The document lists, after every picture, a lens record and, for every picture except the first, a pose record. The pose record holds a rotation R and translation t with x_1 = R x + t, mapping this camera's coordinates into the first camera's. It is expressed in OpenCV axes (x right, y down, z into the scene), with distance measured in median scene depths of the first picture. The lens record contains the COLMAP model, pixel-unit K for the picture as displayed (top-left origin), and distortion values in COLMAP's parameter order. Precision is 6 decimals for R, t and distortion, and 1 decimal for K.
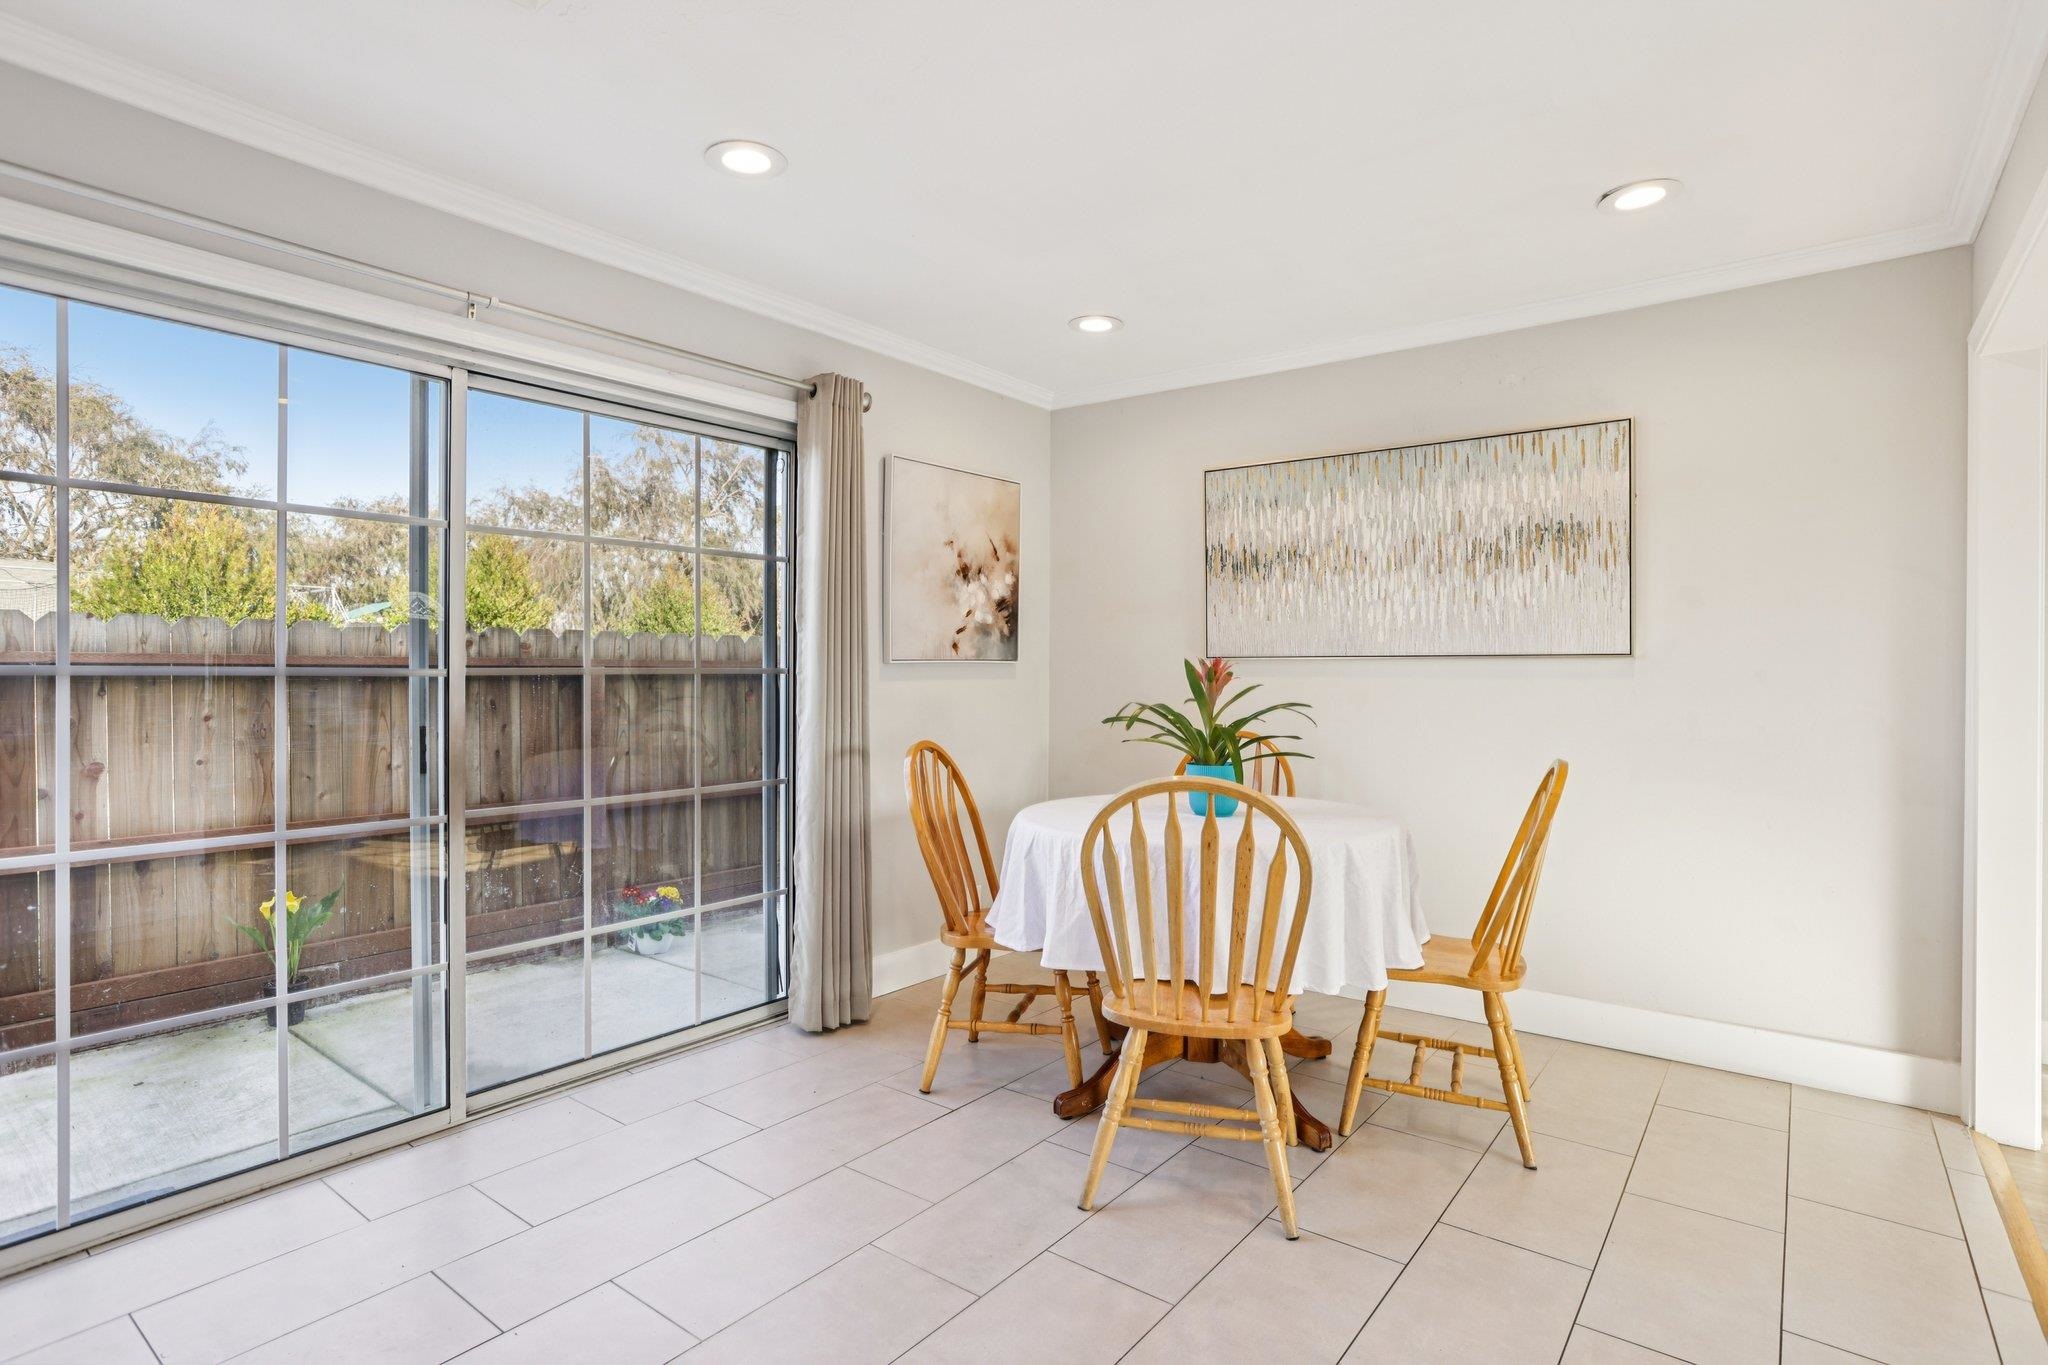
lens RADIAL K [[1037.4, 0, 1016.3], [0, 1037.4, 663.1], [0, 0, 1]] dist [-0.043884, 0.019705]
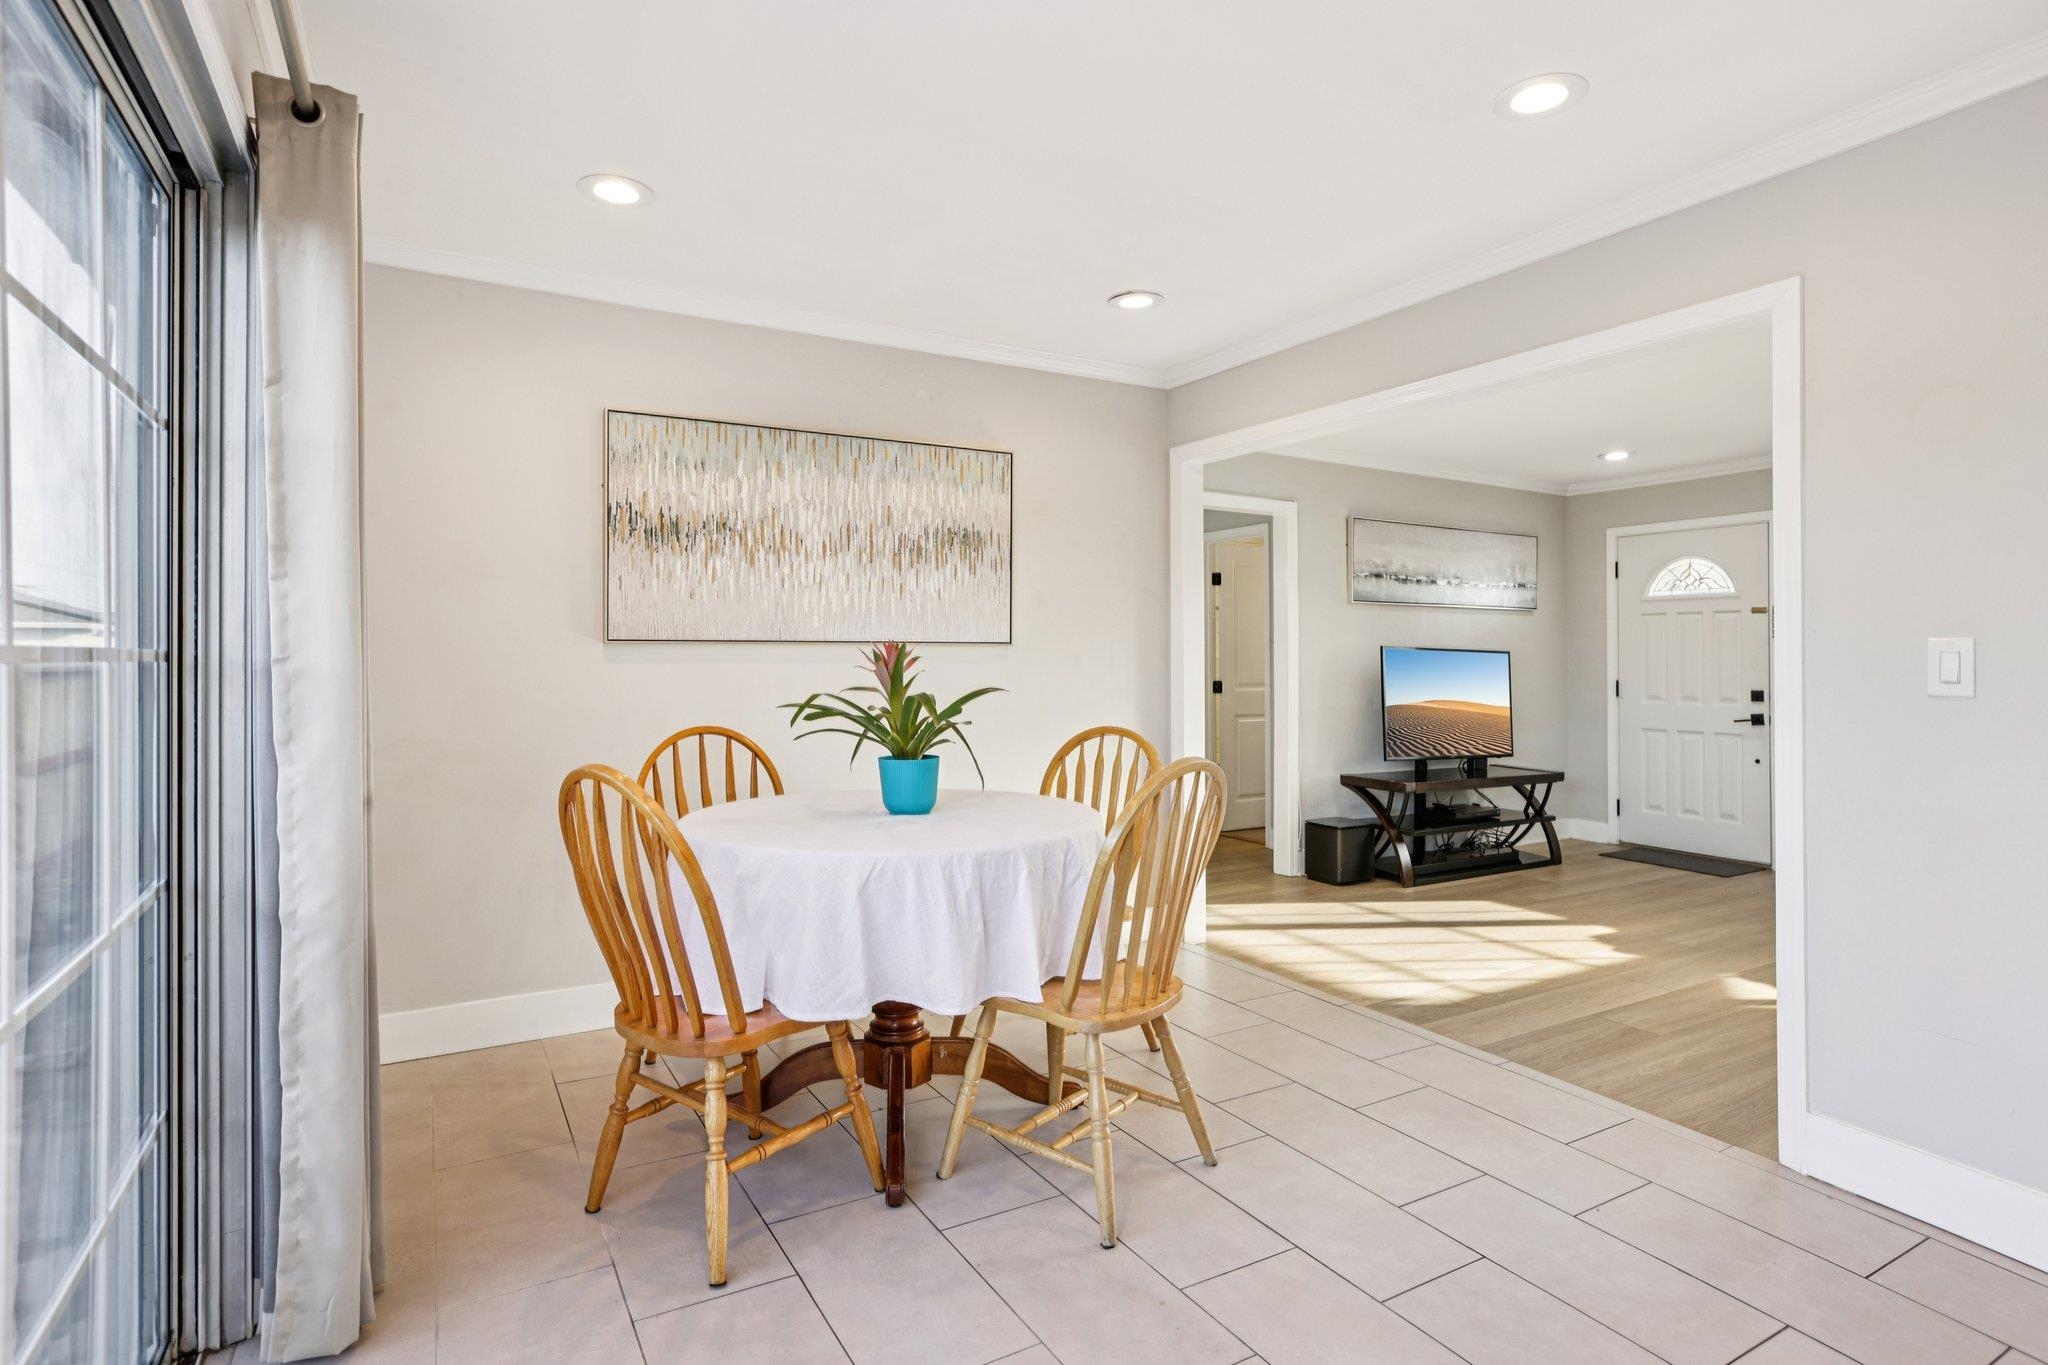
lens RADIAL K [[1037.4, 0, 1016.7], [0, 1037.4, 653.1], [0, 0, 1]] dist [-0.043884, 0.019705]
pose [[0.387940, 0.004728, 0.921672, -0.490992], [-0.002807, 0.999988, -0.003948, 0.008023], [-0.921680, -0.001056, 0.387949, 0.446413]]
